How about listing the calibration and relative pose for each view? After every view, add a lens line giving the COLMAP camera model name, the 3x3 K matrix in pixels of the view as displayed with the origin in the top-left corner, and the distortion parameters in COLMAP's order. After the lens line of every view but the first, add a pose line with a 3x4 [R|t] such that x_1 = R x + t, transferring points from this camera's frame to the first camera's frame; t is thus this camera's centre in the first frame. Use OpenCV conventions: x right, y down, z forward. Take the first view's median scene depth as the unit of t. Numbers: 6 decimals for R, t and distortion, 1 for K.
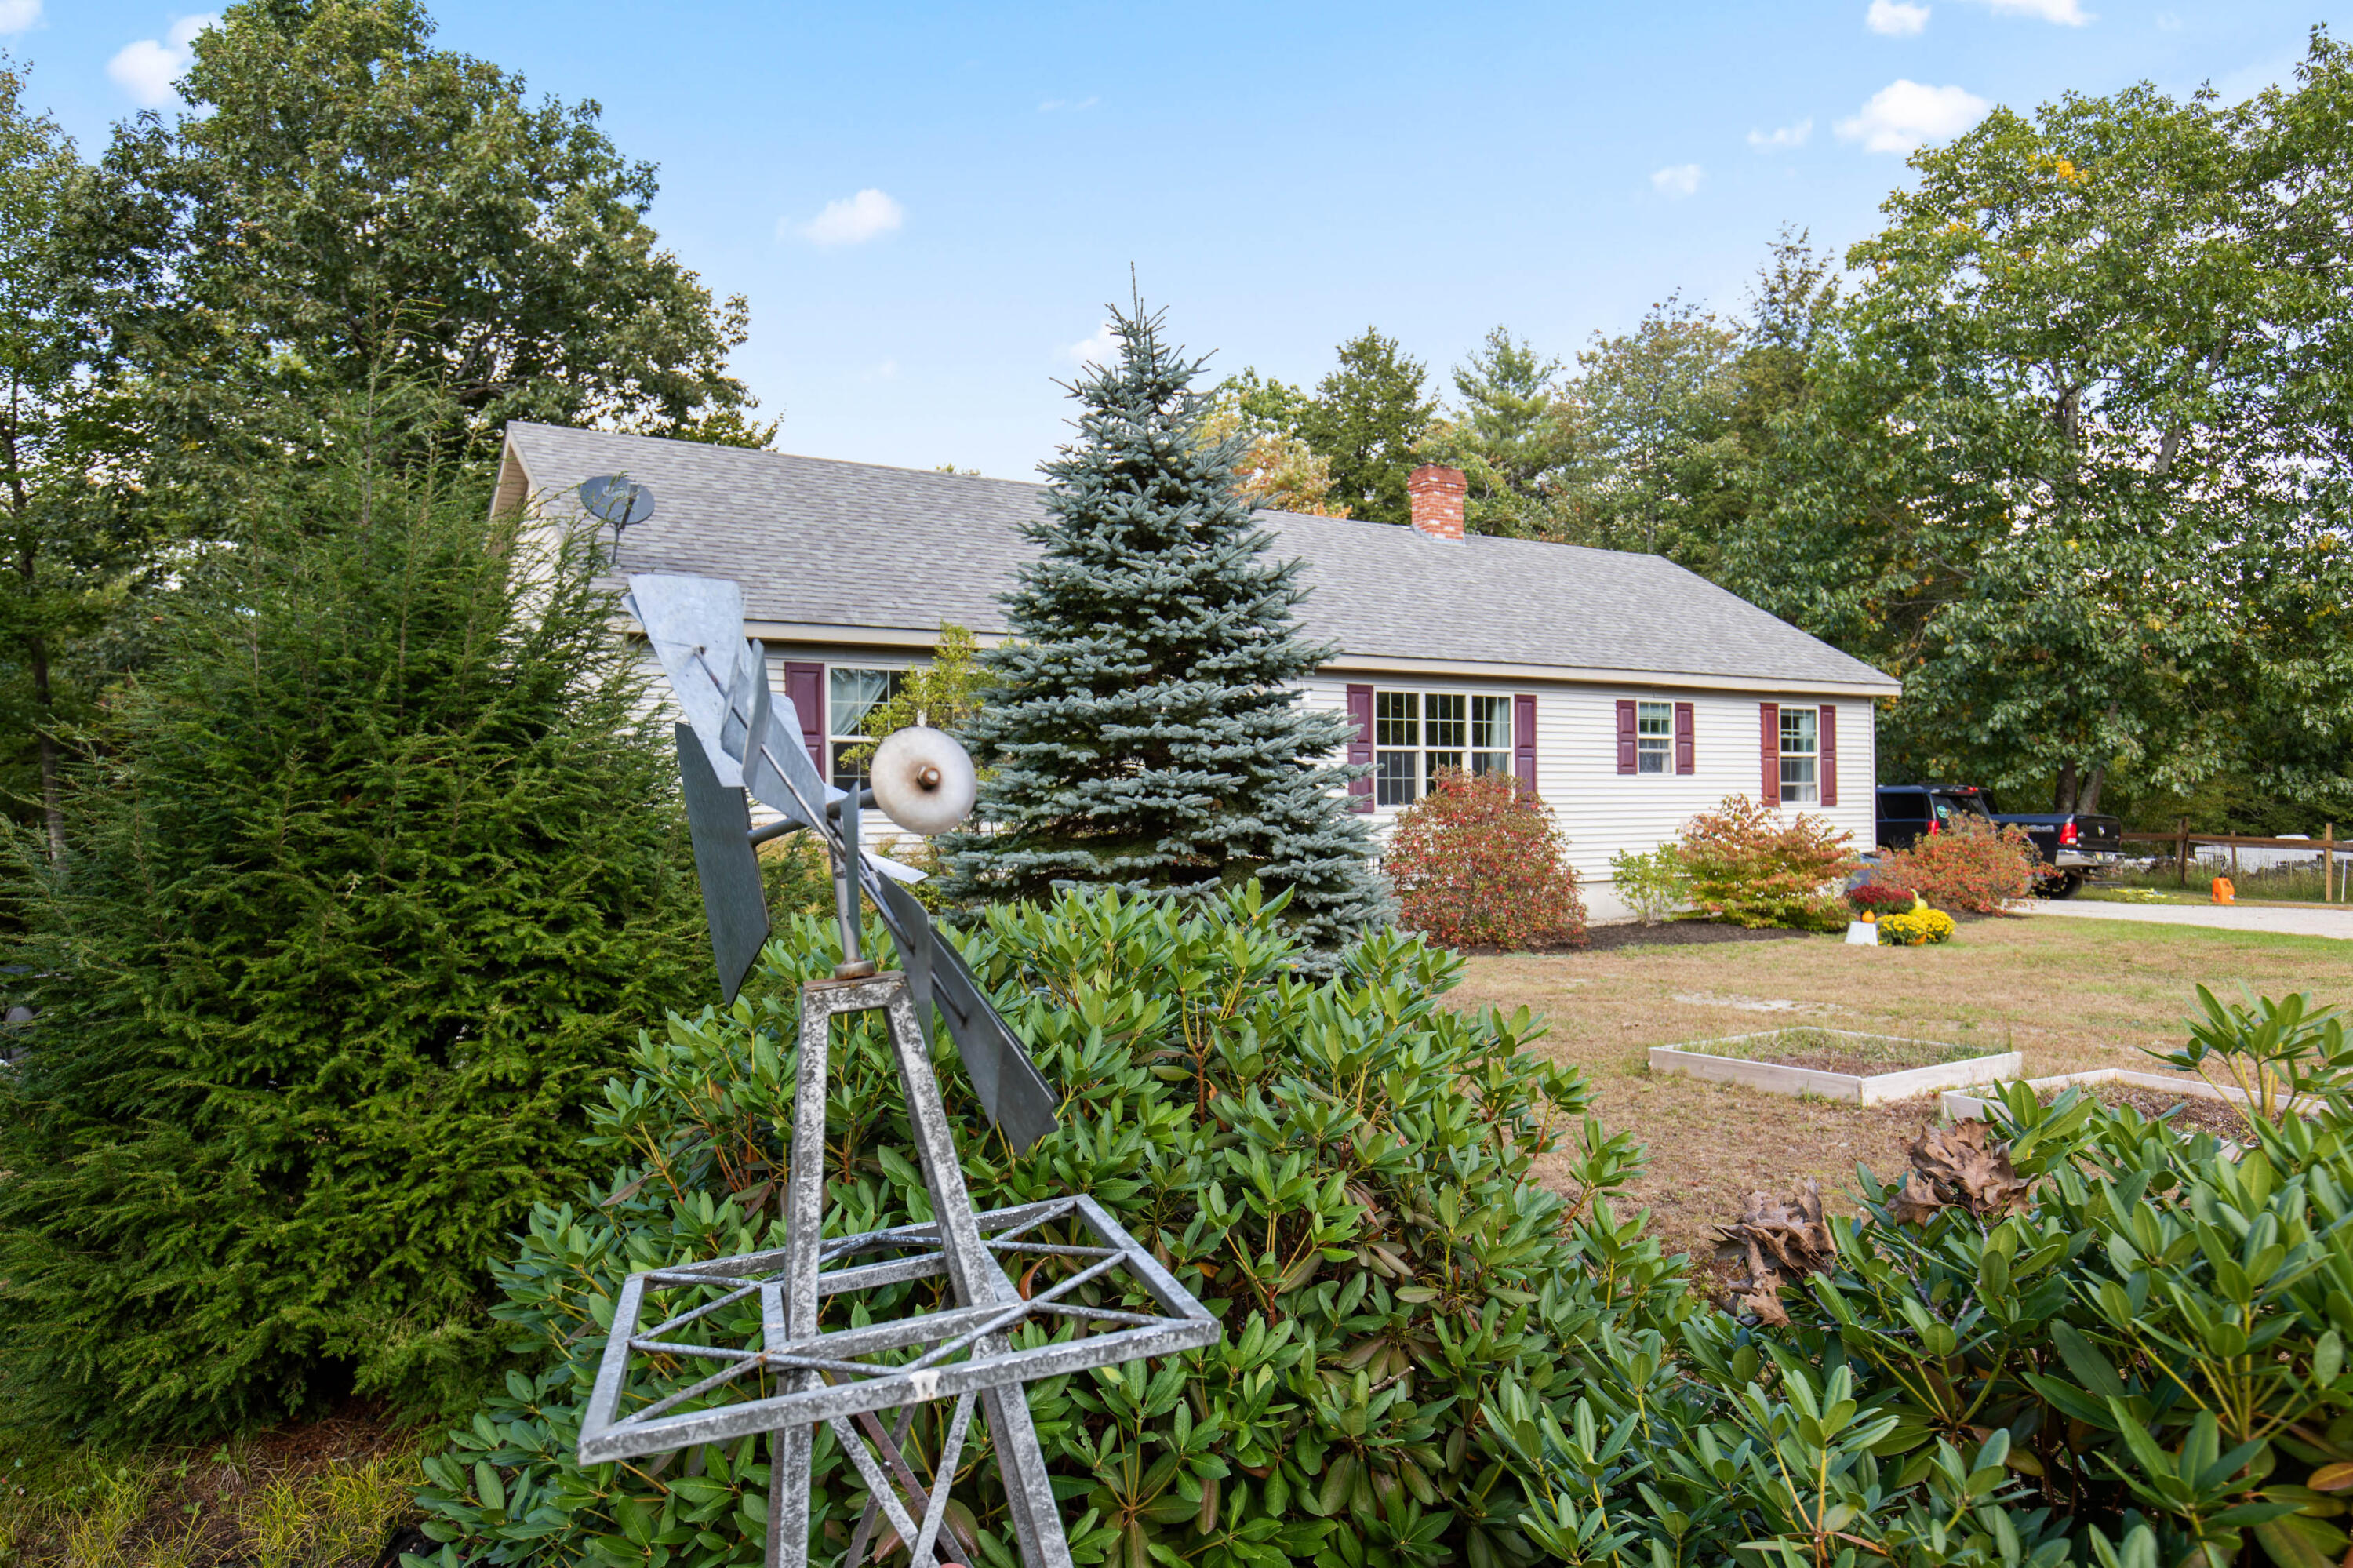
lens RADIAL K [[1527.9, 0, 1176.5], [0, 1527.9, 784.0], [0, 0, 1]] dist [0.000527, -0.000158]
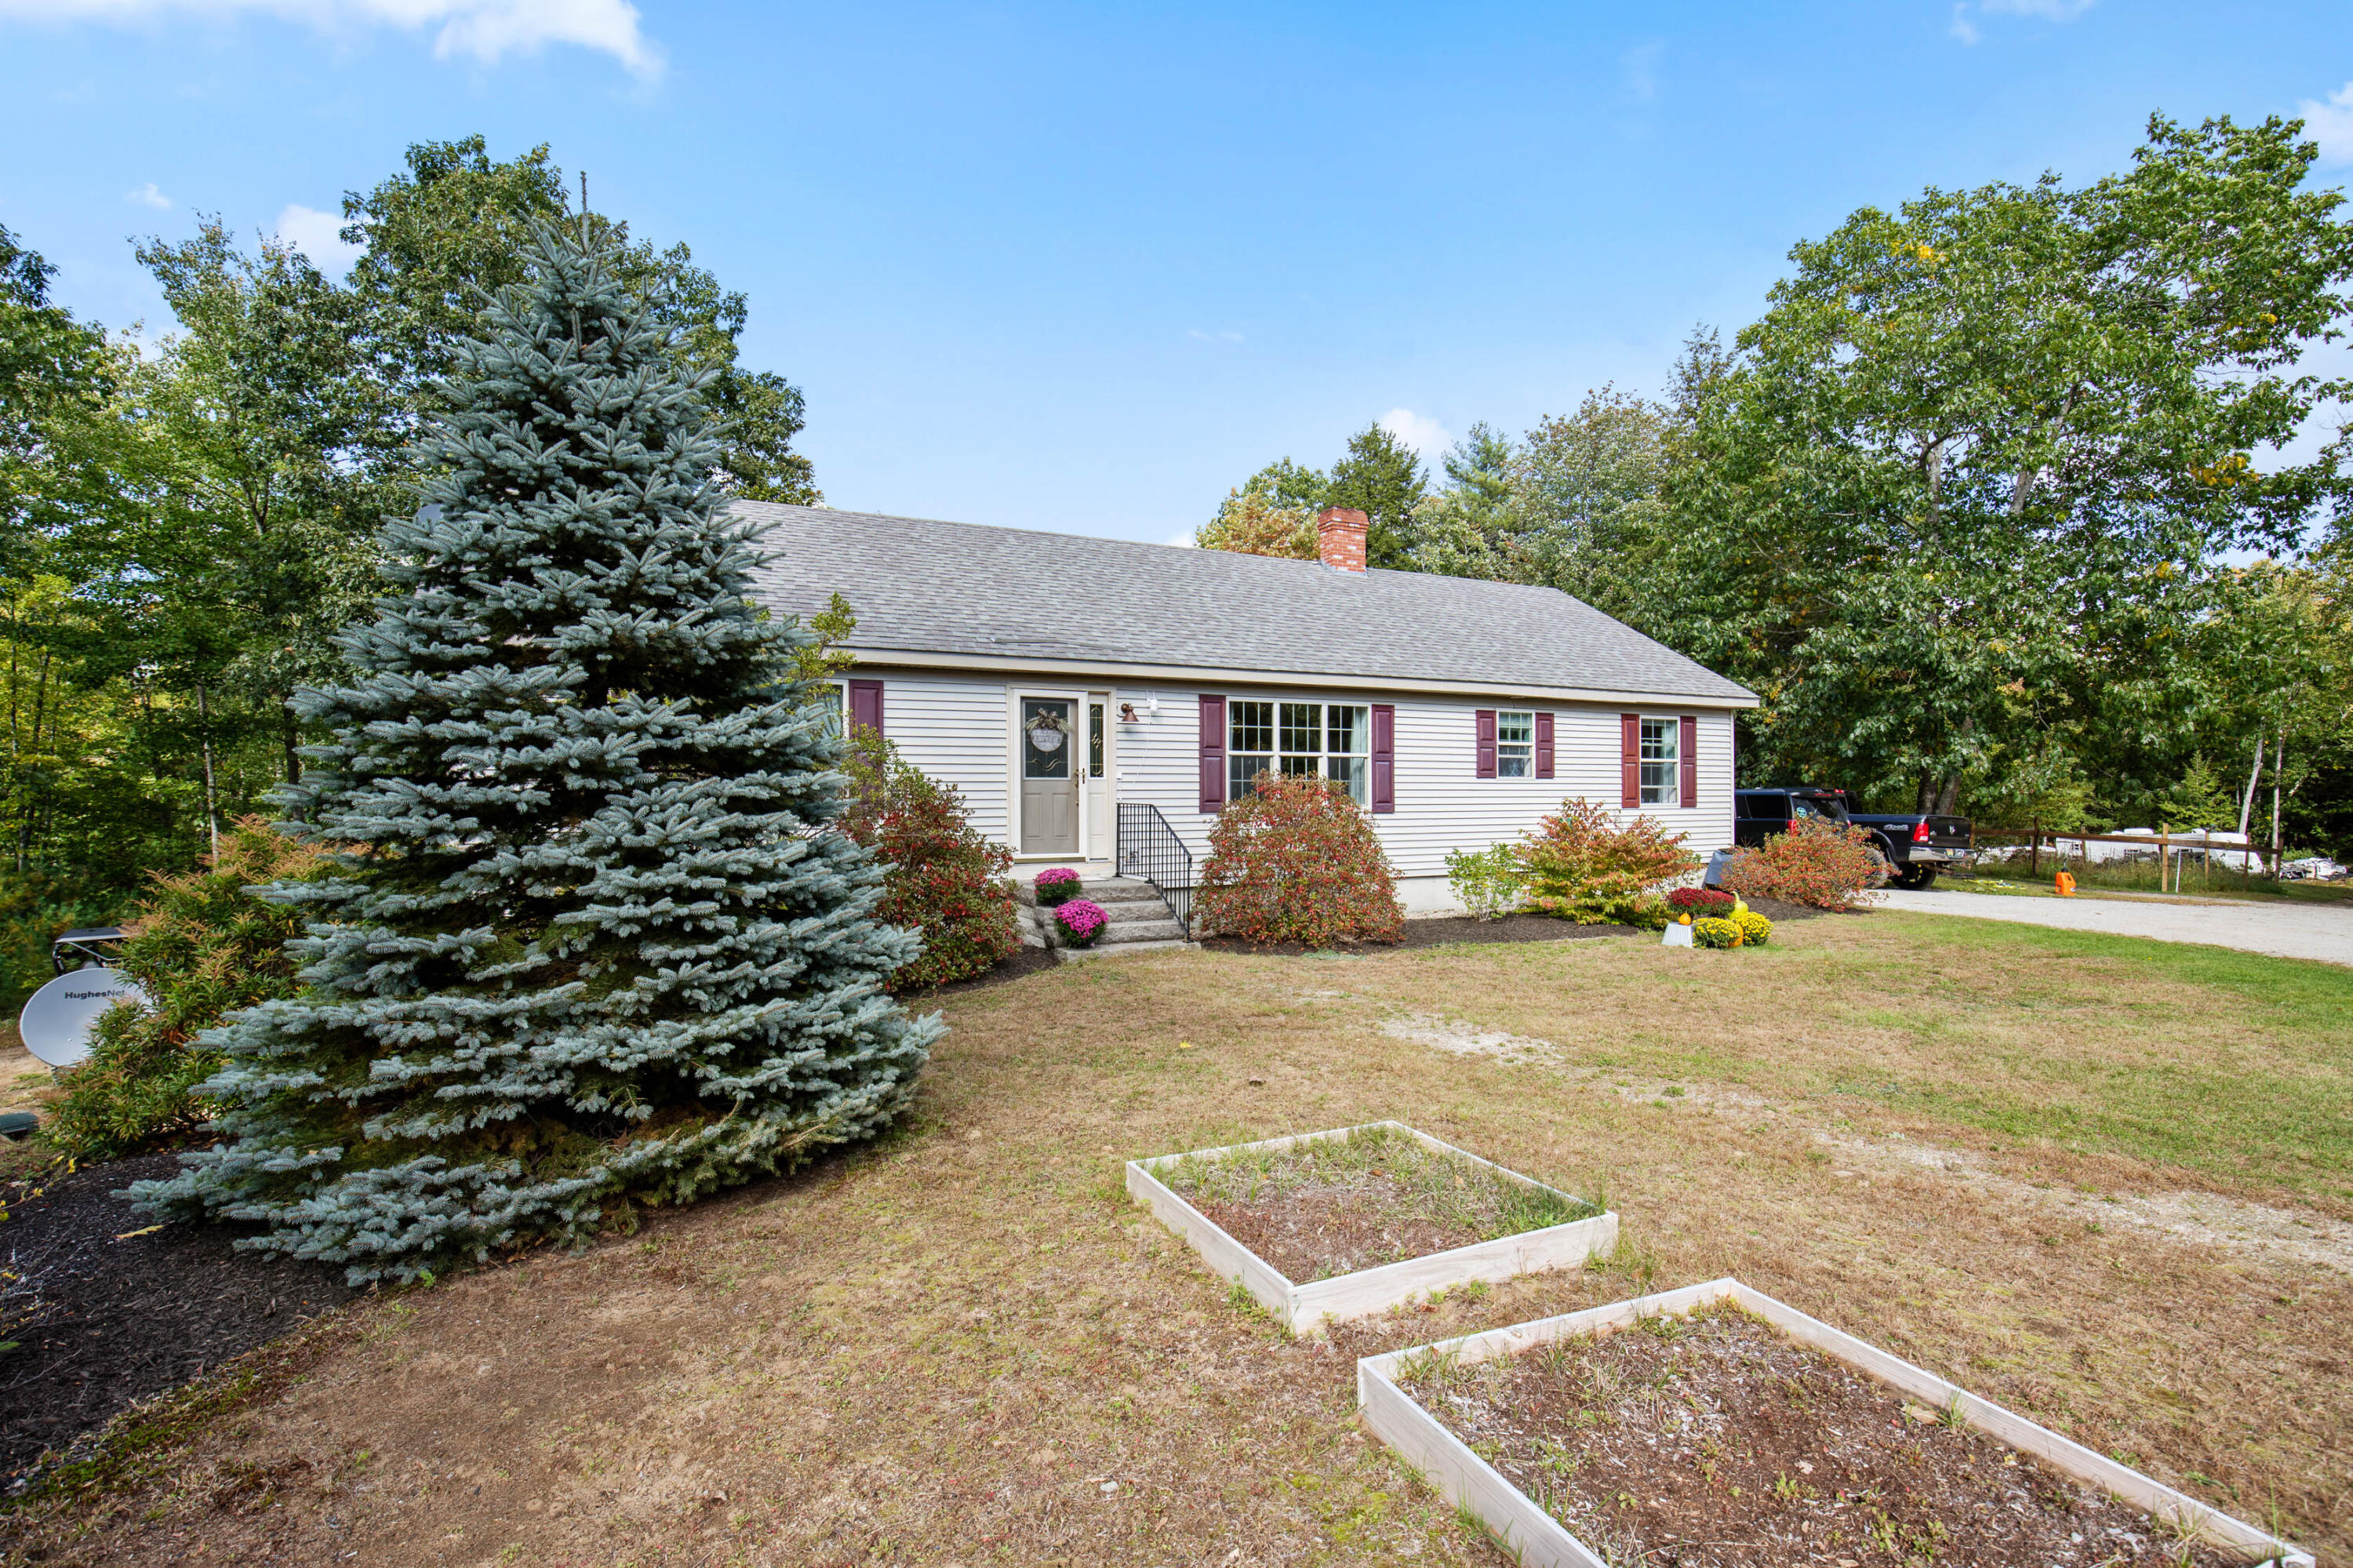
lens RADIAL K [[1091.3, 0, 1176.5], [0, 1091.3, 784.0], [0, 0, 1]] dist [-0.024679, -0.000345]
pose [[0.994449, 0.008069, -0.104913, 0.142272], [-0.007438, 0.999952, 0.006404, -0.004888], [0.104960, -0.005588, 0.994461, 0.178452]]
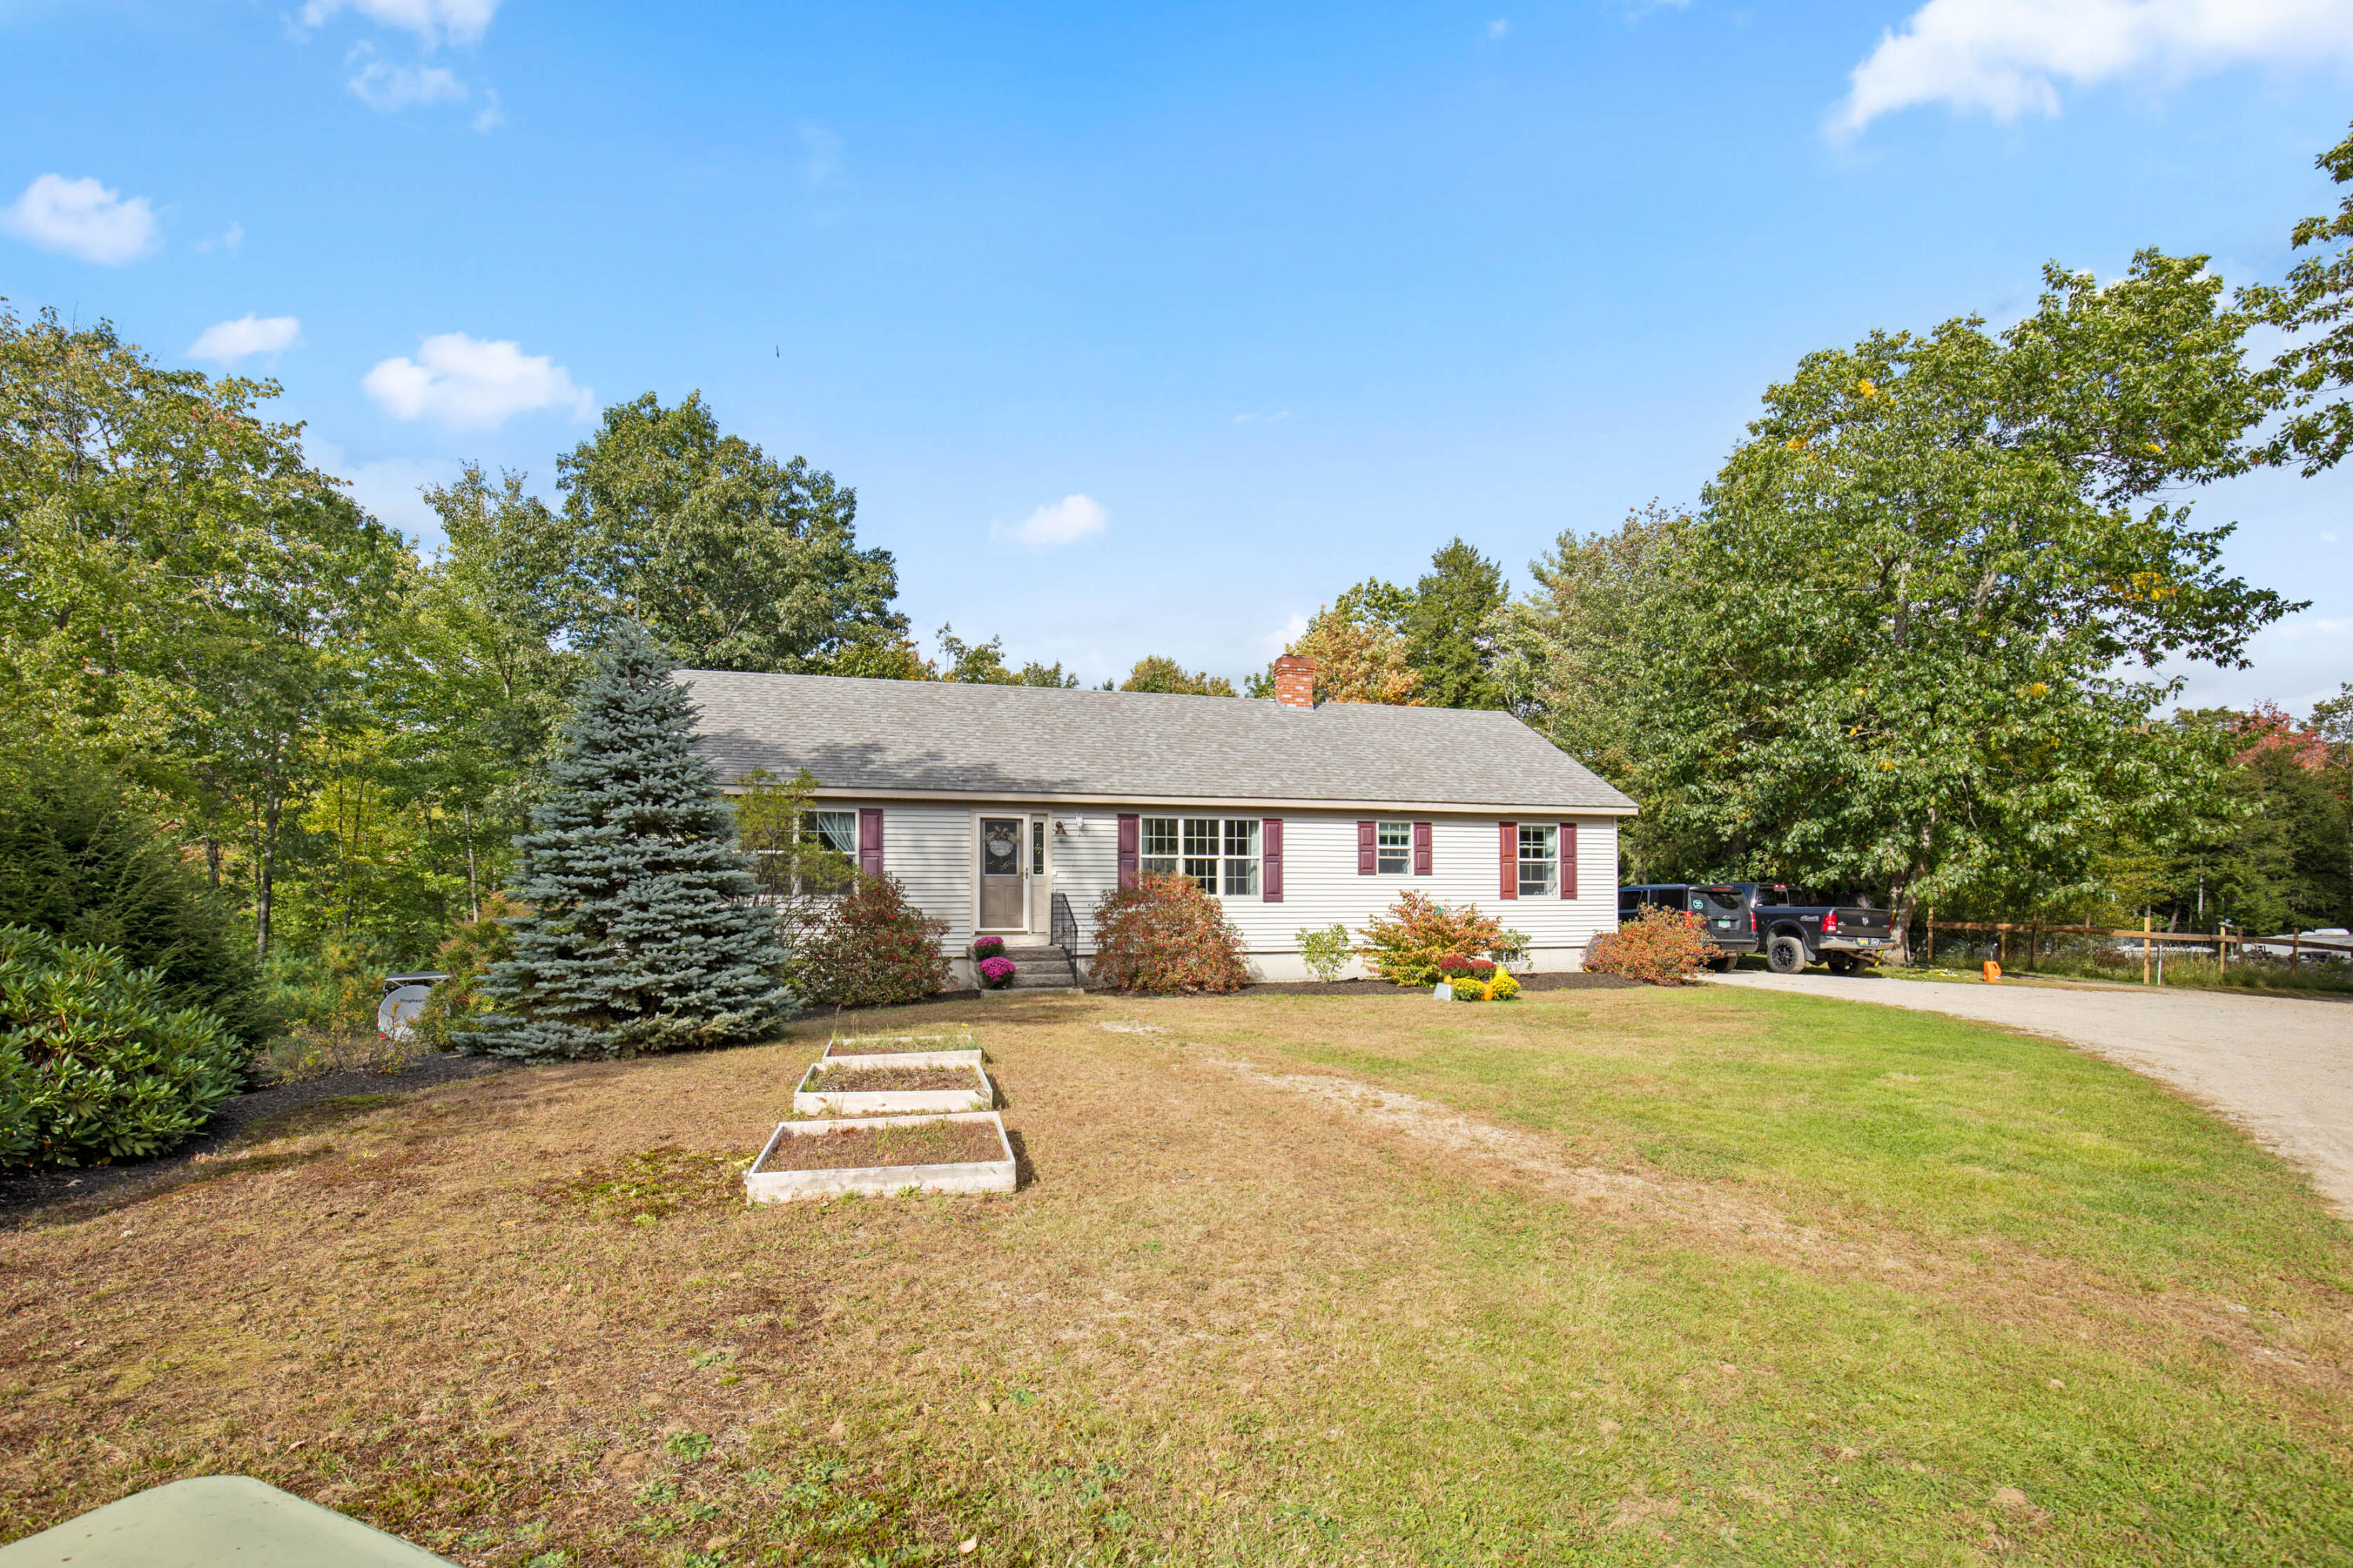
lens RADIAL K [[1123.9, 0, 1177.4], [0, 1123.9, 857.9], [0, 0, 1]] dist [-0.026049, 0.000134]
pose [[0.962705, 0.002604, -0.270539, 0.372289], [-0.006701, 0.999876, -0.014222, -0.005409], [0.270469, 0.015504, 0.962604, -0.033370]]
